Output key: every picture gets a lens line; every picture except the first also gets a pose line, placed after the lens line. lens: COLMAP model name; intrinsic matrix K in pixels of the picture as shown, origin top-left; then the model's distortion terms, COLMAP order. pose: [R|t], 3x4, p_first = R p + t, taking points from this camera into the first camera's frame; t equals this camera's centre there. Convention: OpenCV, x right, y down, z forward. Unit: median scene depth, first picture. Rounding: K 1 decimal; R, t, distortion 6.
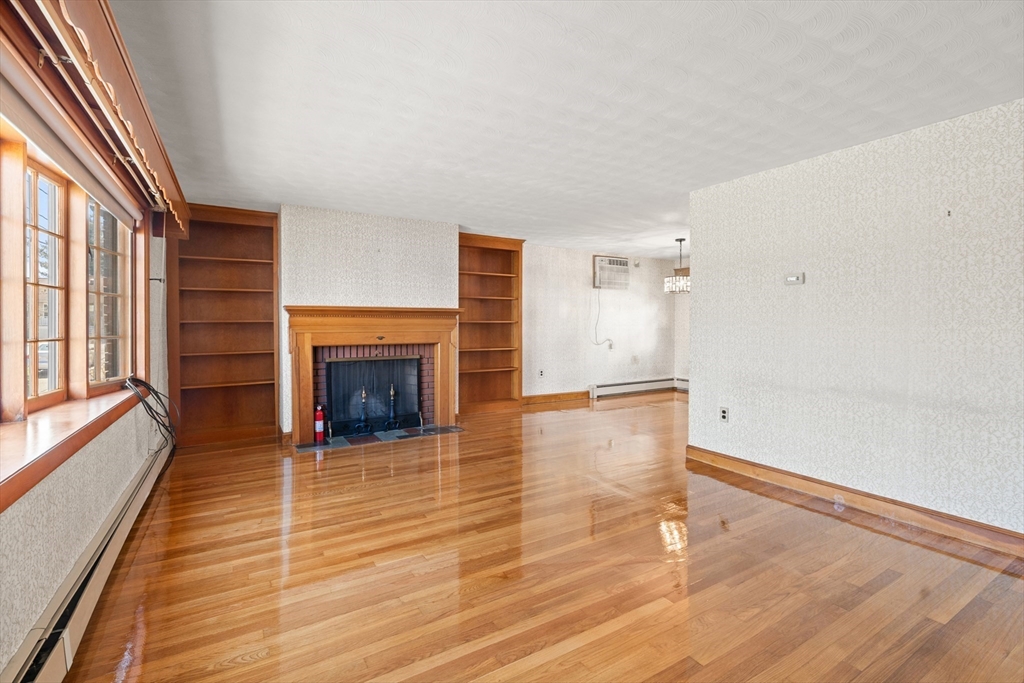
lens RADIAL K [[466.3, 0, 514.6], [0, 466.3, 325.3], [0, 0, 1]] dist [-0.004509, 0.000337]
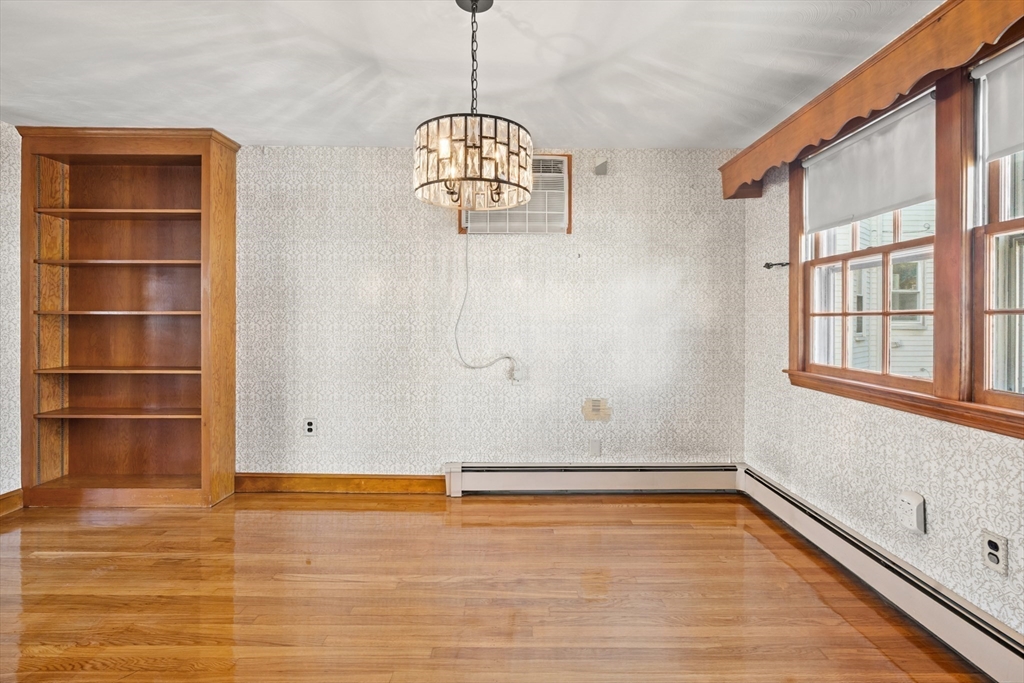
lens RADIAL K [[485.7, 0, 511.2], [0, 485.7, 318.1], [0, 0, 1]] dist [-0.000609, 0.000635]
pose [[0.851099, 0.002869, -0.524997, 0.440747], [-0.004133, 0.999991, -0.001235, -0.003048], [0.524989, 0.003221, 0.851103, 0.652305]]
